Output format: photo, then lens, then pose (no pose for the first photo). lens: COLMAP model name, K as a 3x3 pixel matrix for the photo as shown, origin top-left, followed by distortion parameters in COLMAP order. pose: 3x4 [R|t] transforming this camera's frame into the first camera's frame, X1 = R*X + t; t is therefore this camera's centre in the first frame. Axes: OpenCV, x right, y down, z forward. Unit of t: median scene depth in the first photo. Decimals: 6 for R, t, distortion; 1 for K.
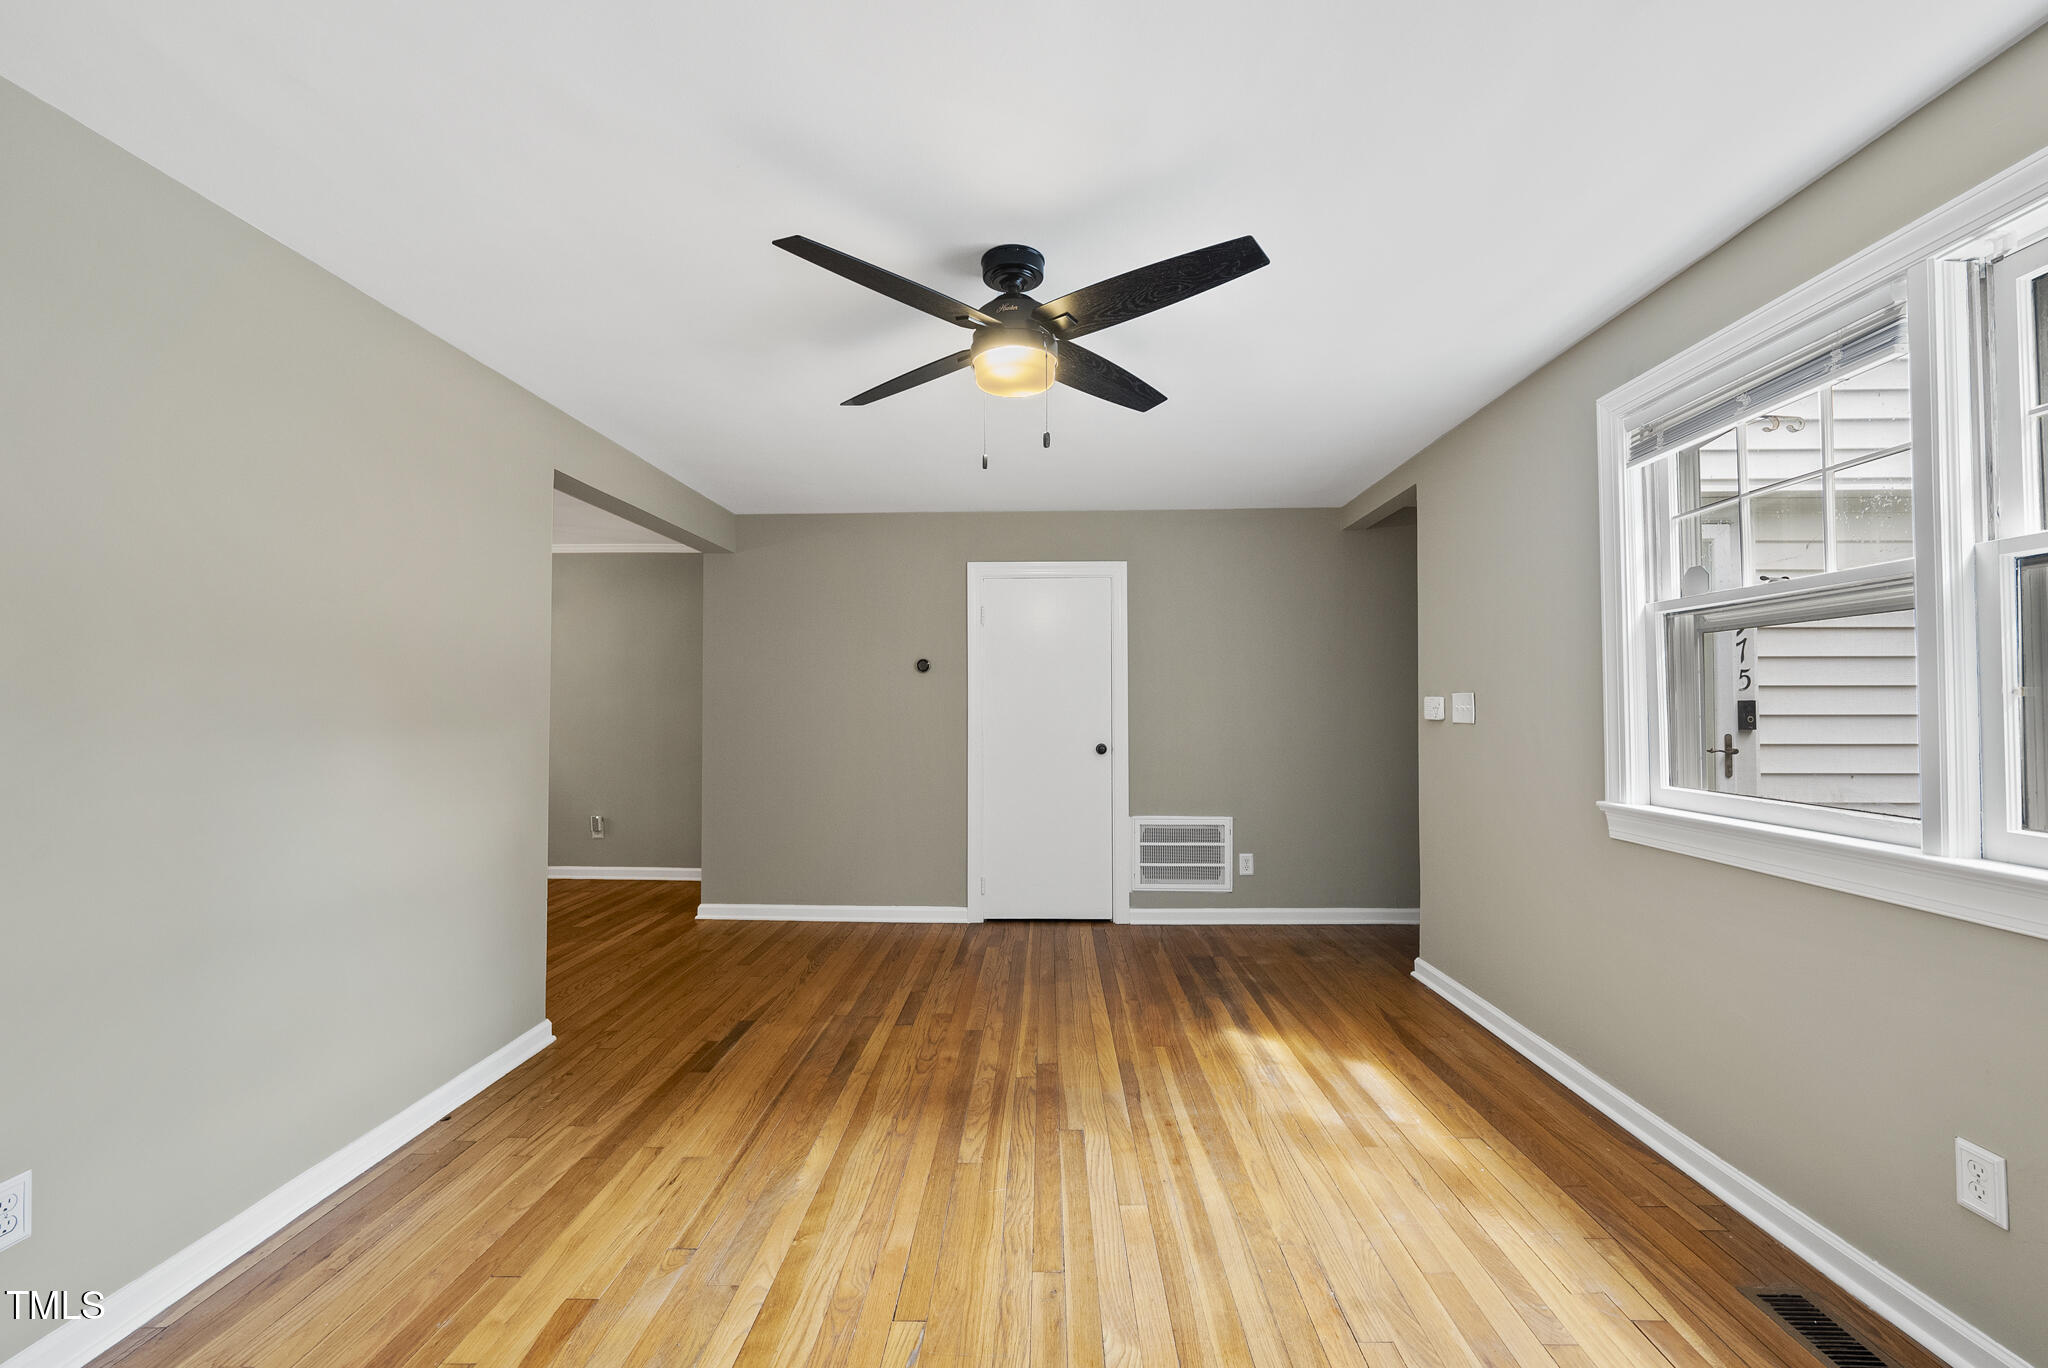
lens RADIAL K [[791.3, 0, 1023.0], [0, 791.3, 689.4], [0, 0, 1]] dist [-0.004081, 0.000824]
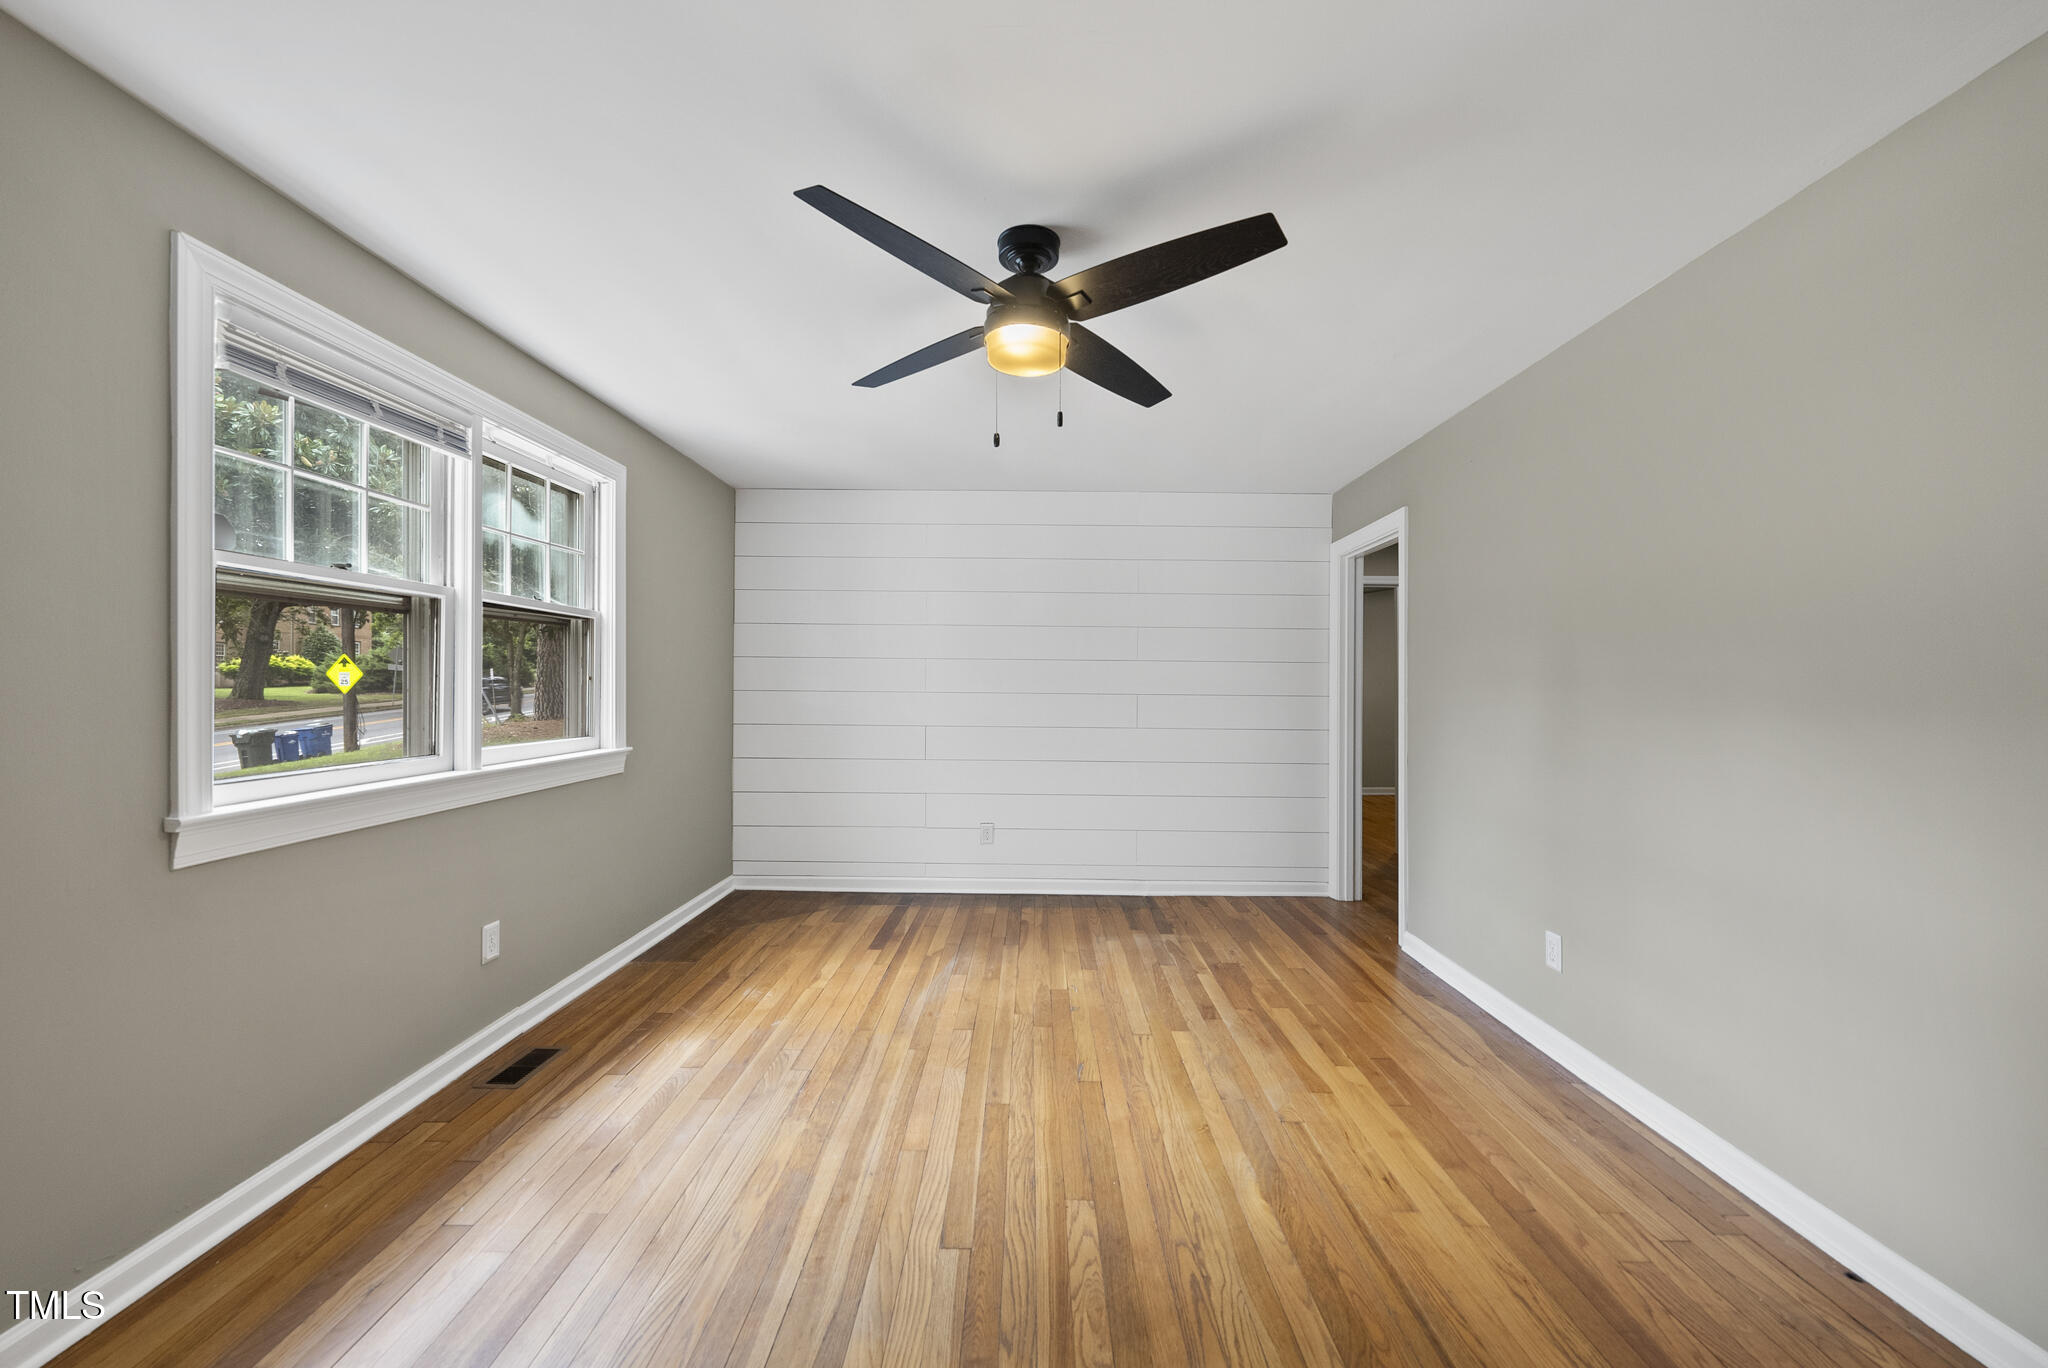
lens RADIAL K [[791.3, 0, 1023.4], [0, 791.3, 683.9], [0, 0, 1]] dist [-0.004081, 0.000824]
pose [[-0.999779, -0.000810, -0.020987, 0.013916], [-0.000366, 0.999775, -0.021186, 0.042908], [0.021000, -0.021173, -0.999555, 1.892569]]
